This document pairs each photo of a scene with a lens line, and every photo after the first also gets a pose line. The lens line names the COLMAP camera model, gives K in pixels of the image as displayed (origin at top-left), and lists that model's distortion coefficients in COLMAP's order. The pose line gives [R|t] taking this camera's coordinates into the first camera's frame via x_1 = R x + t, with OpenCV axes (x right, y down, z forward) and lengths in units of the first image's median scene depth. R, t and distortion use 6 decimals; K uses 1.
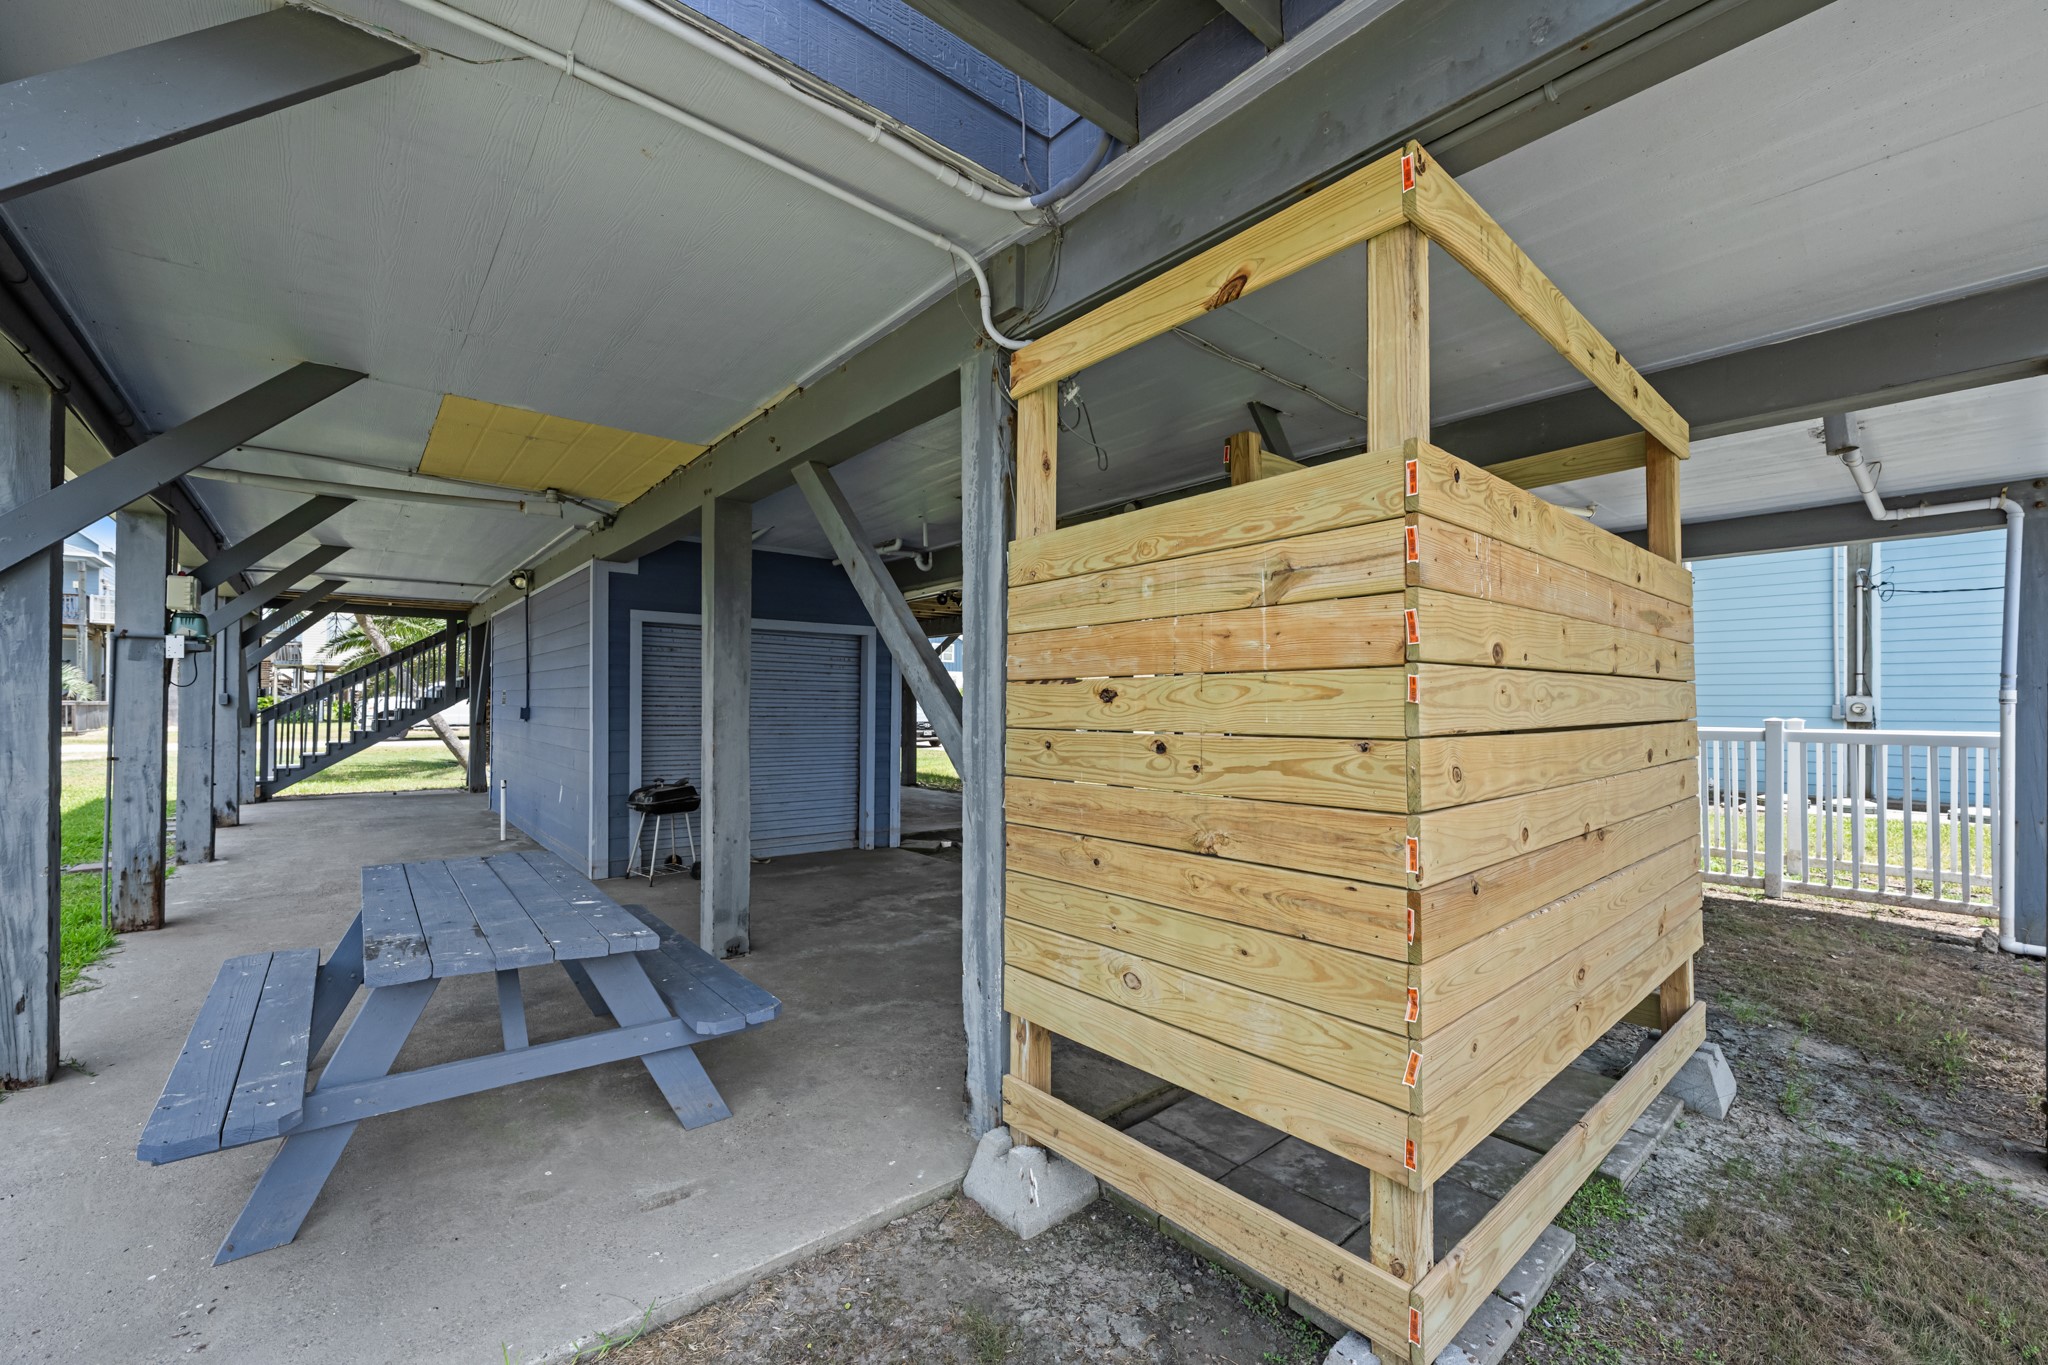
lens RADIAL K [[818.9, 0, 1020.3], [0, 818.9, 695.9], [0, 0, 1]] dist [0.000533, -0.000062]
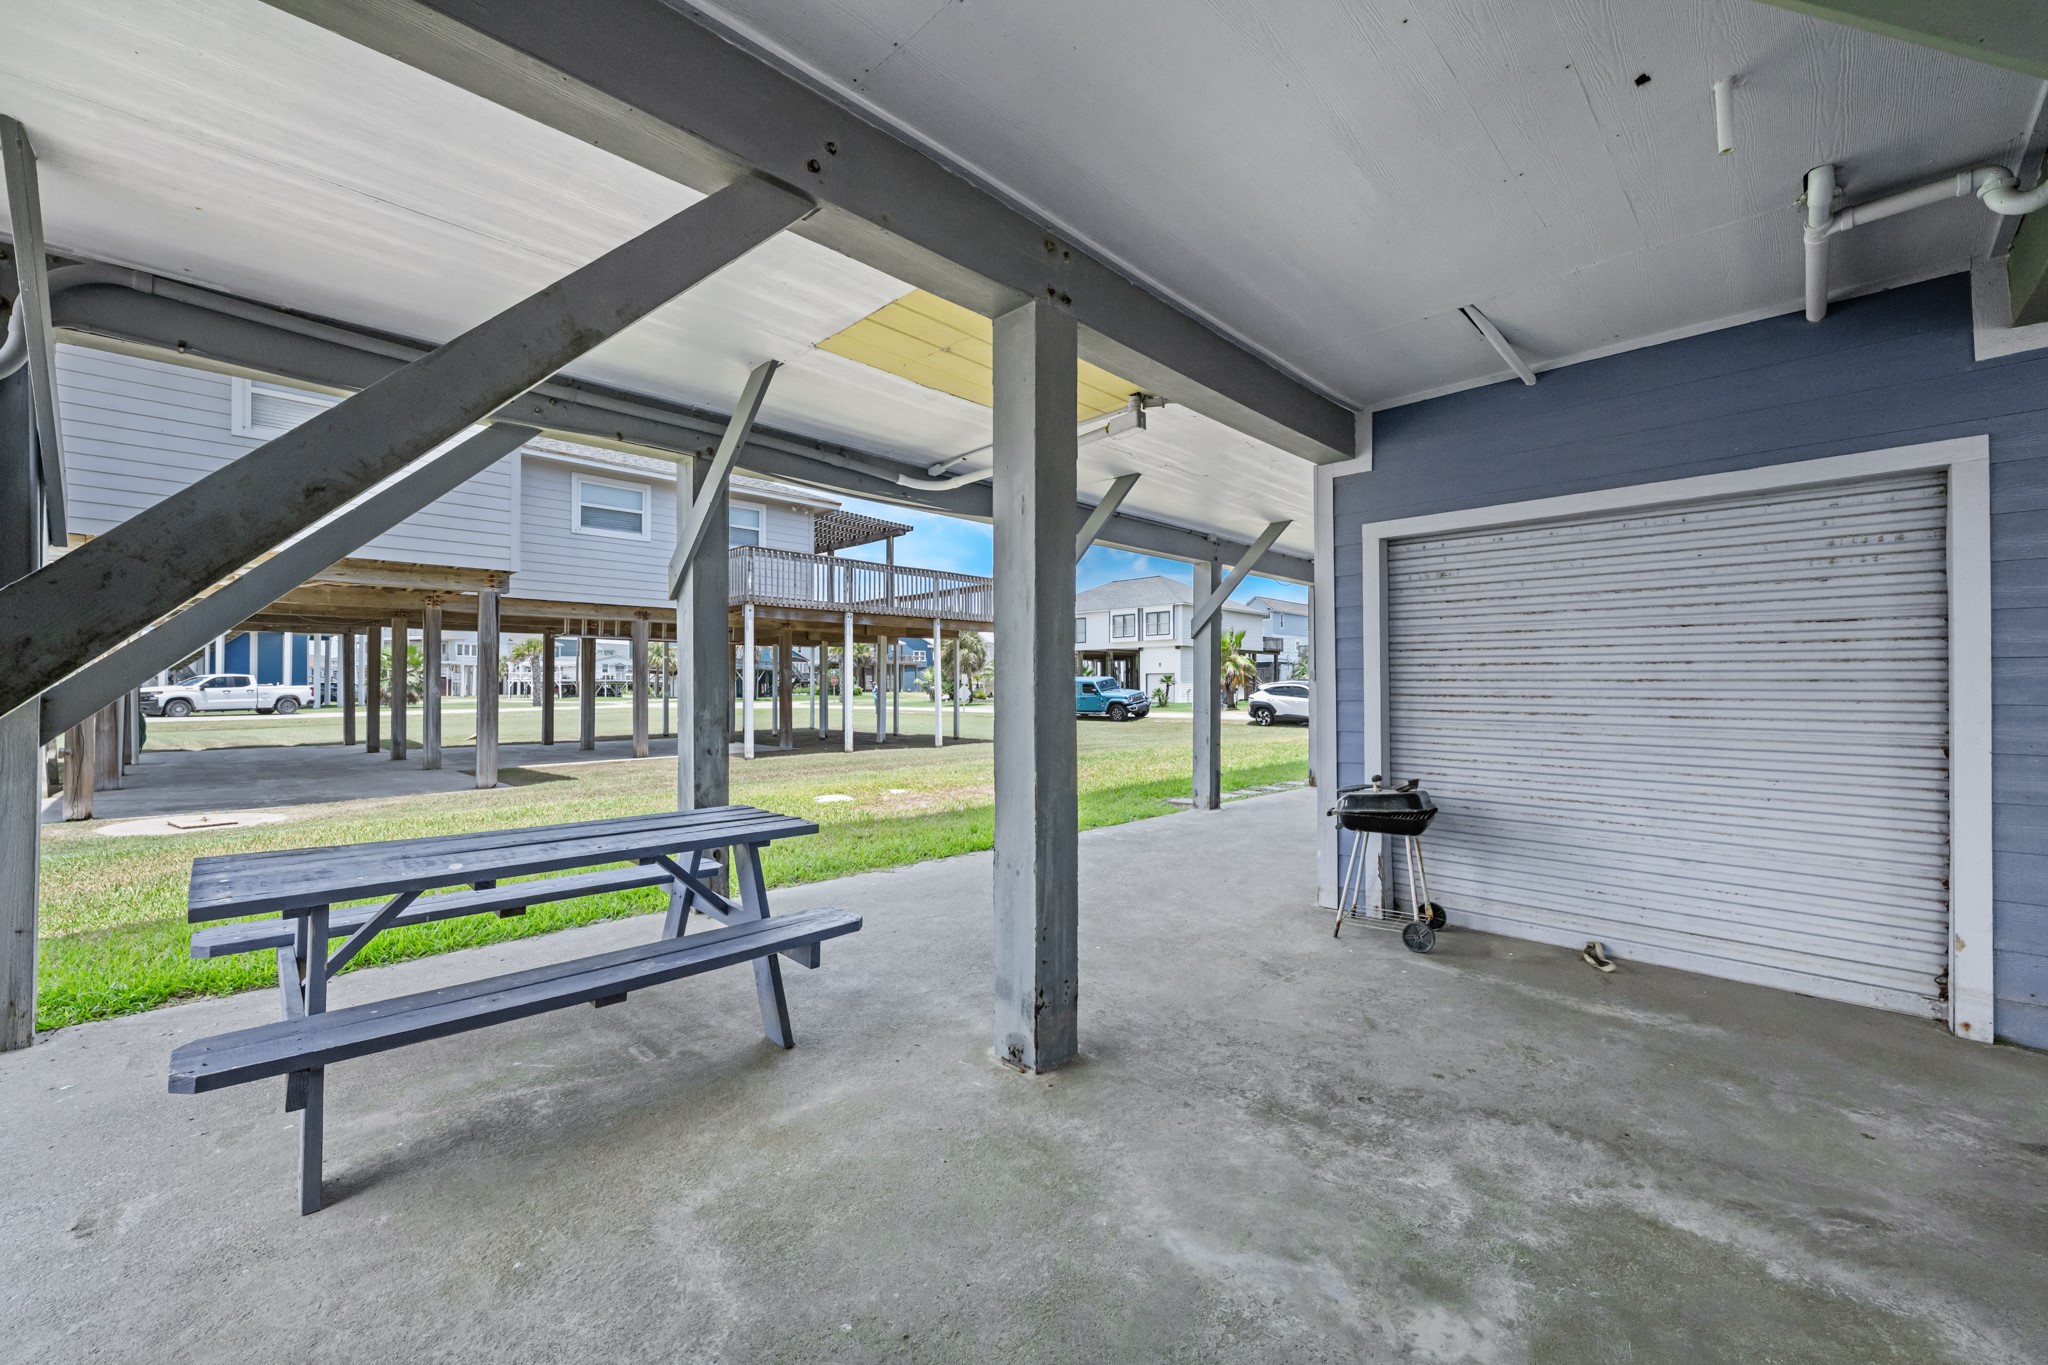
lens RADIAL K [[818.9, 0, 1025.2], [0, 818.9, 681.0], [0, 0, 1]] dist [0.000533, -0.000062]
pose [[0.097897, -0.015550, -0.995075, 0.210678], [0.012593, 0.999817, -0.014386, 0.037845], [0.995117, -0.011123, 0.098075, 0.792163]]
